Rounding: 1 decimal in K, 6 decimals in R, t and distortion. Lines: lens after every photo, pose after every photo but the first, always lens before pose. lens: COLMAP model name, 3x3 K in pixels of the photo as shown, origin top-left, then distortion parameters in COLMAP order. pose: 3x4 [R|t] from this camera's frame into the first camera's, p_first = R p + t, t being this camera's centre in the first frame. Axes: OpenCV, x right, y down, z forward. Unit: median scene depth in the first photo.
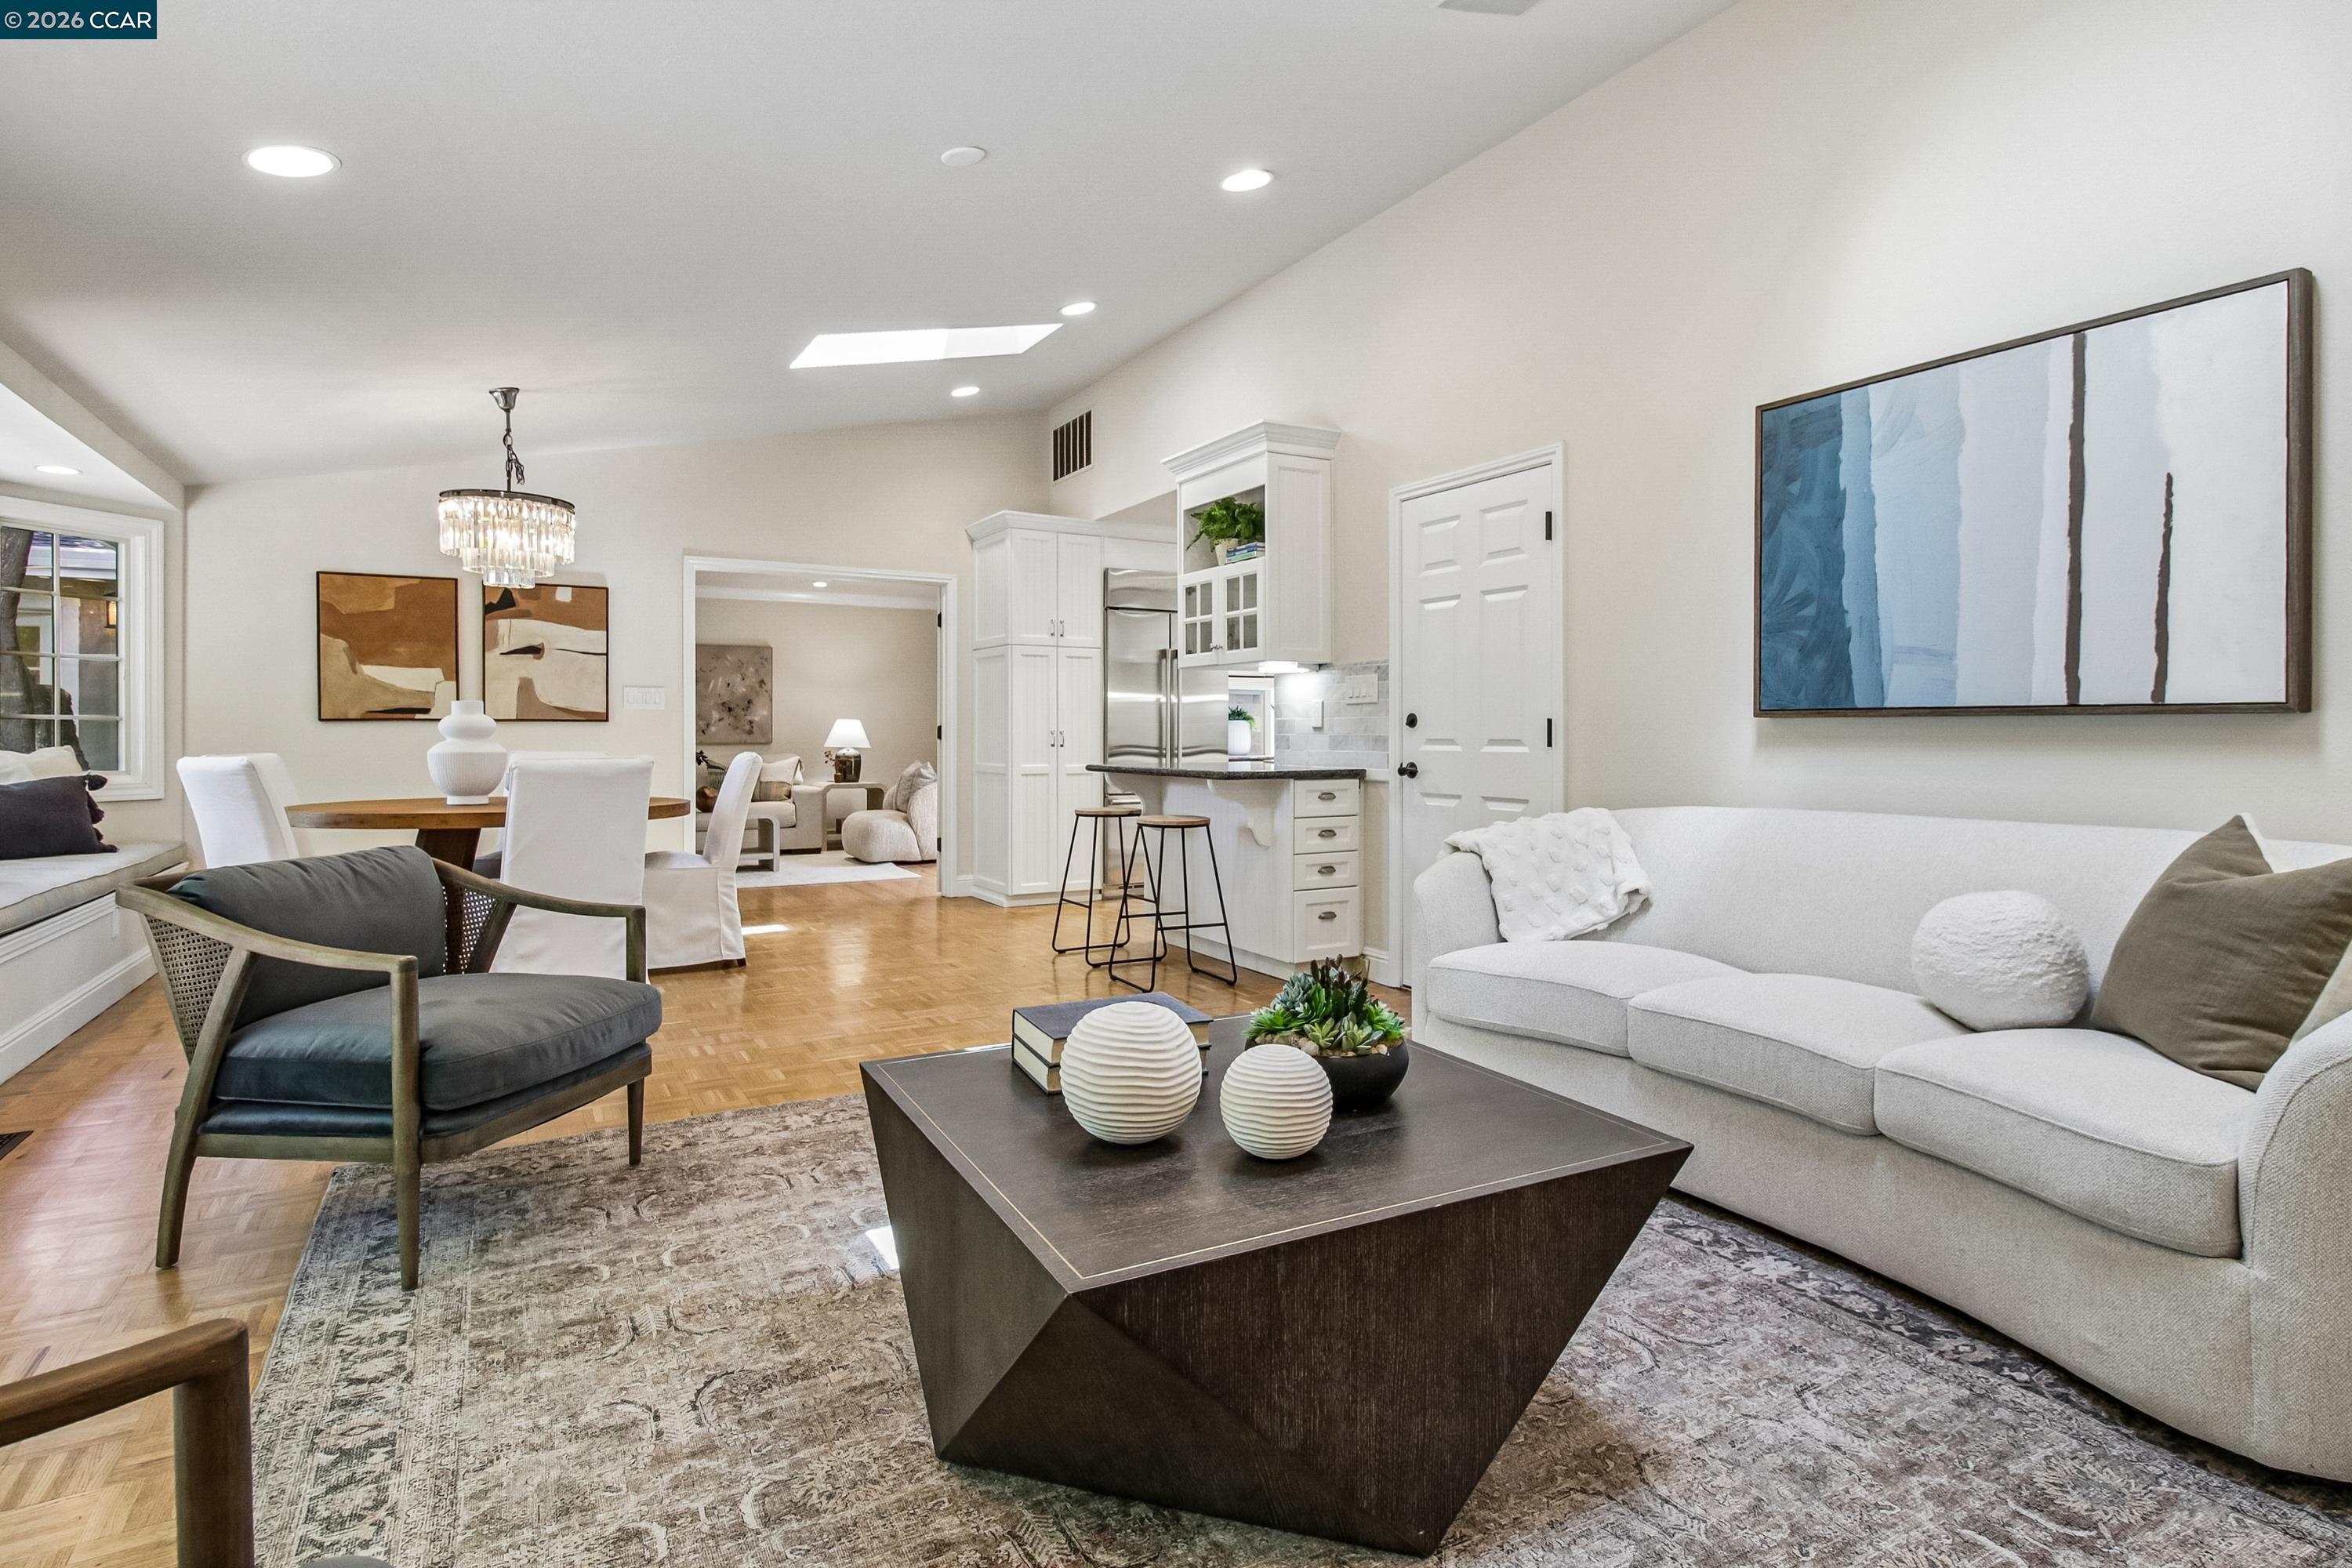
lens RADIAL K [[1183.4, 0, 1178.5], [0, 1183.4, 734.5], [0, 0, 1]] dist [0.022386, -0.013686]
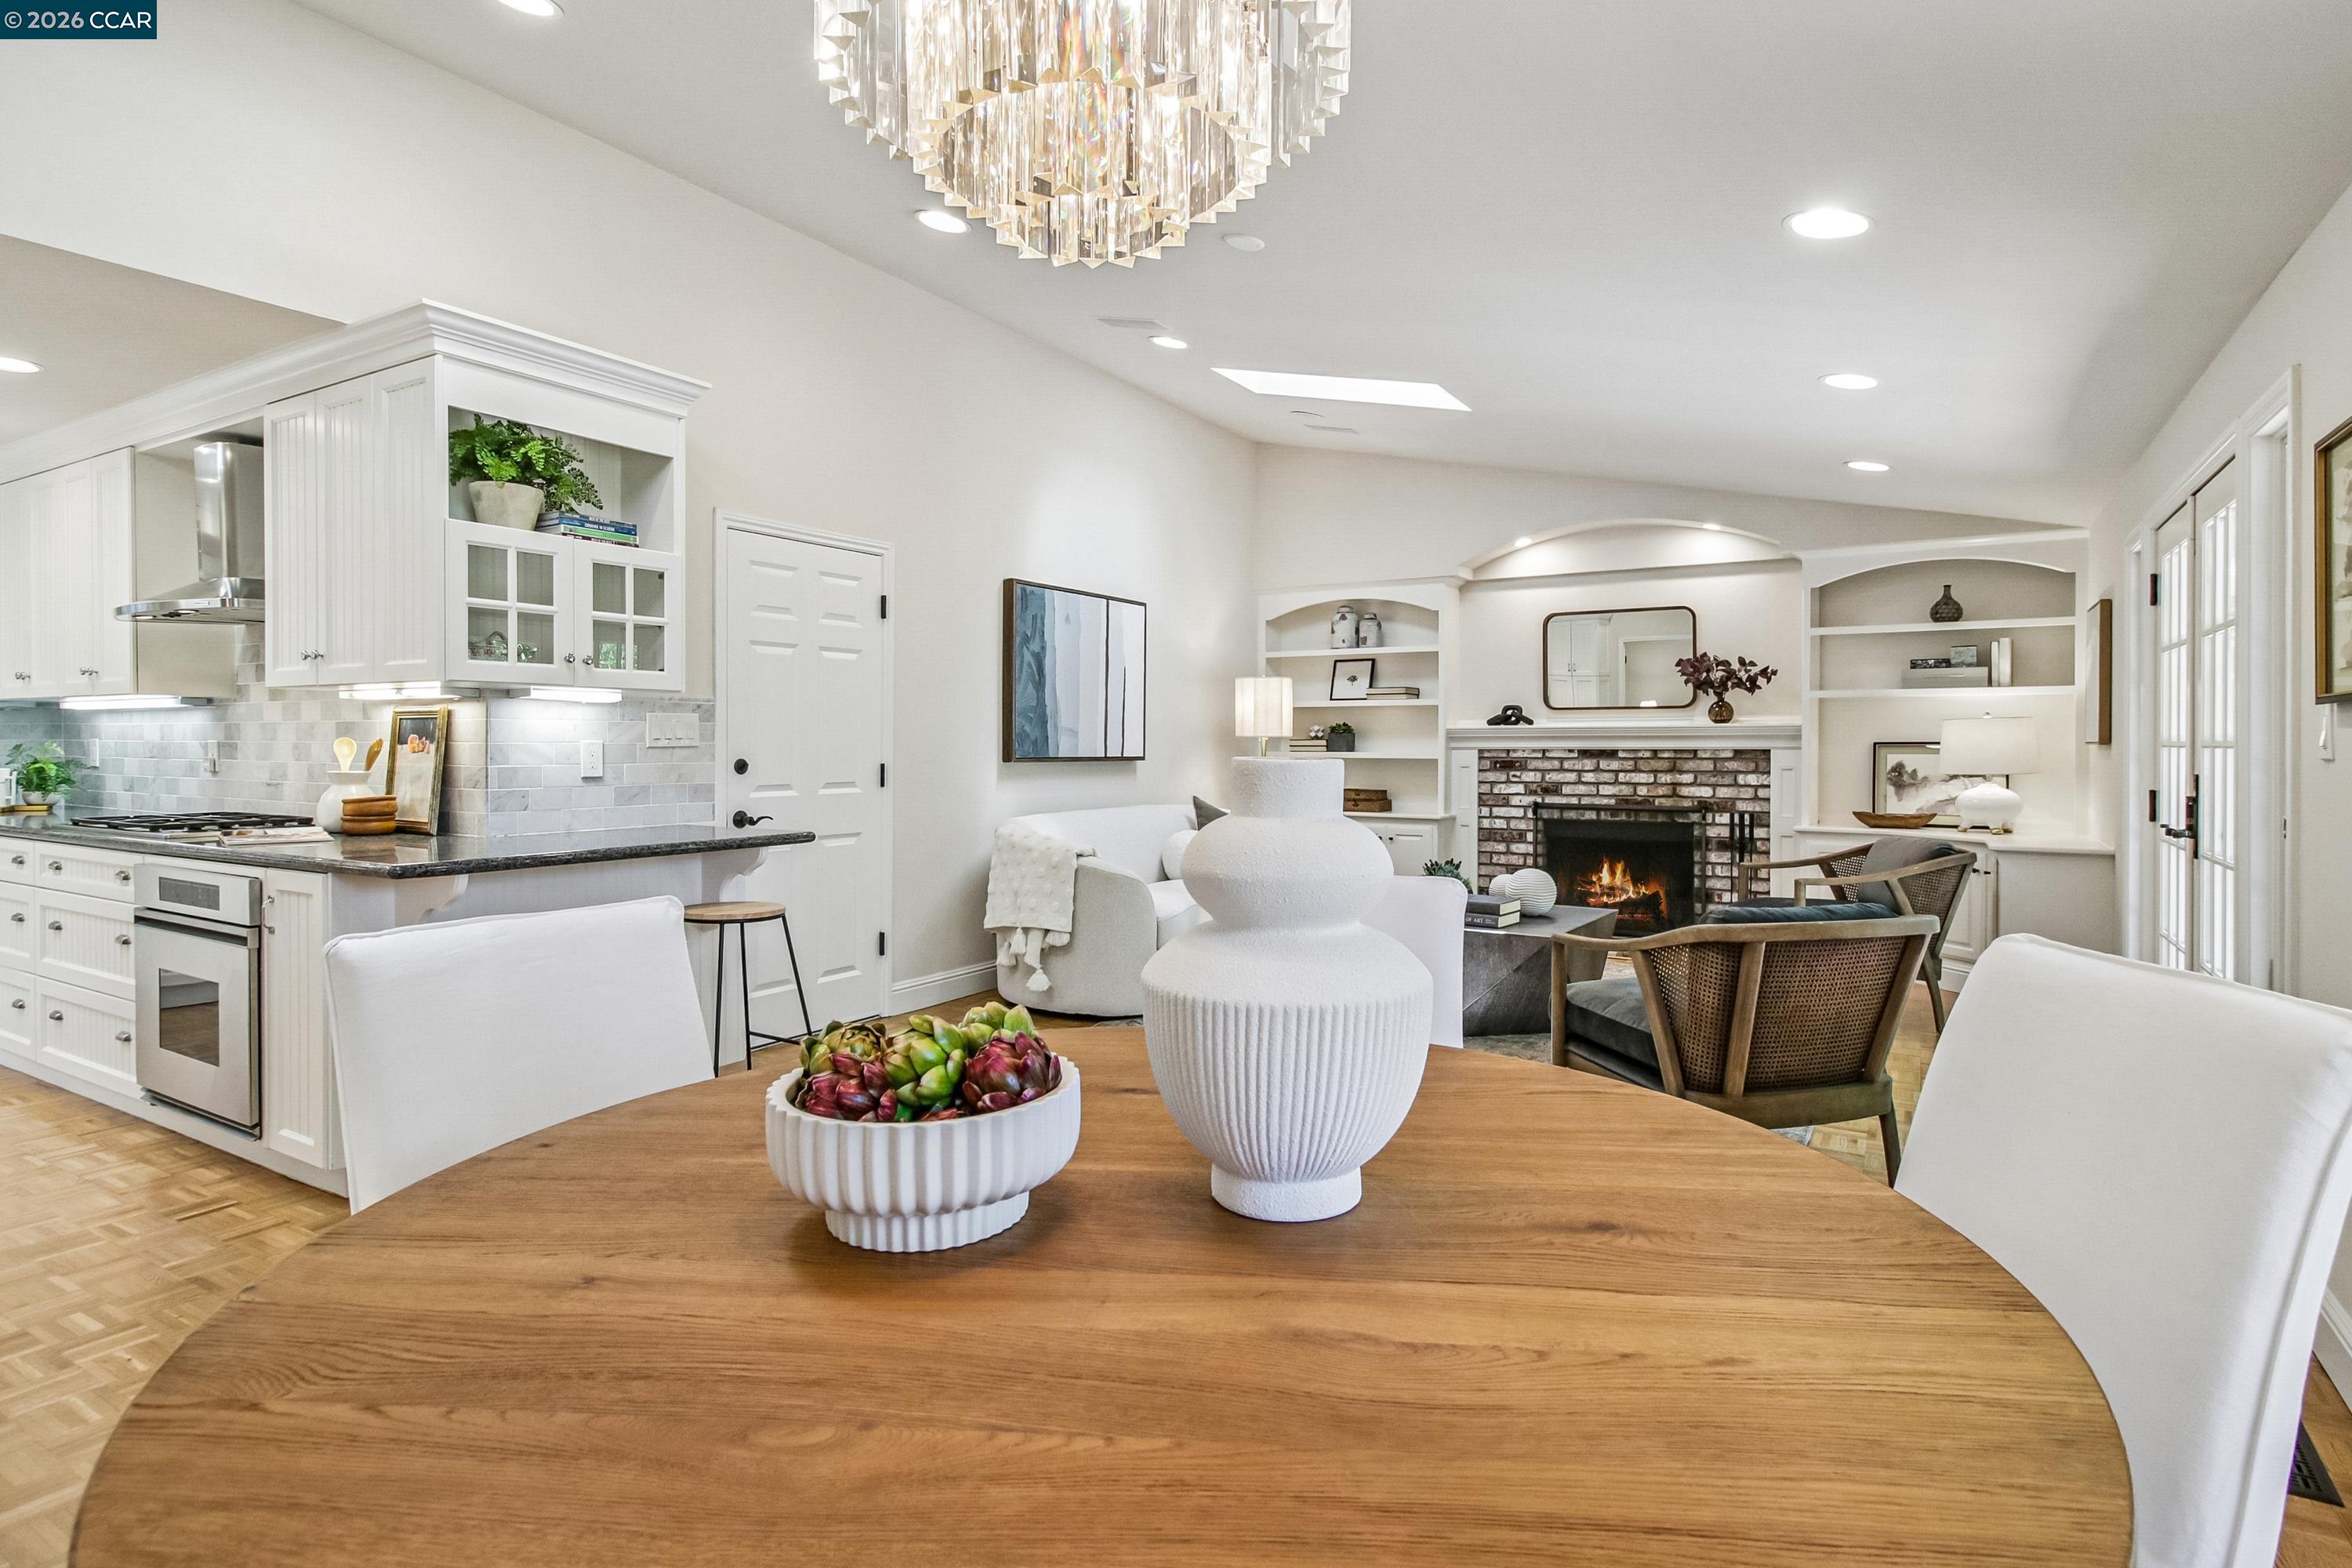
lens RADIAL K [[1217.4, 0, 1174.5], [0, 1217.4, 746.5], [0, 0, 1]] dist [0.022608, -0.014927]
pose [[-0.478221, -0.003652, 0.878232, -0.801741], [-0.000053, 0.999991, 0.004129, -0.031002], [-0.878240, 0.001928, -0.478217, 1.141886]]
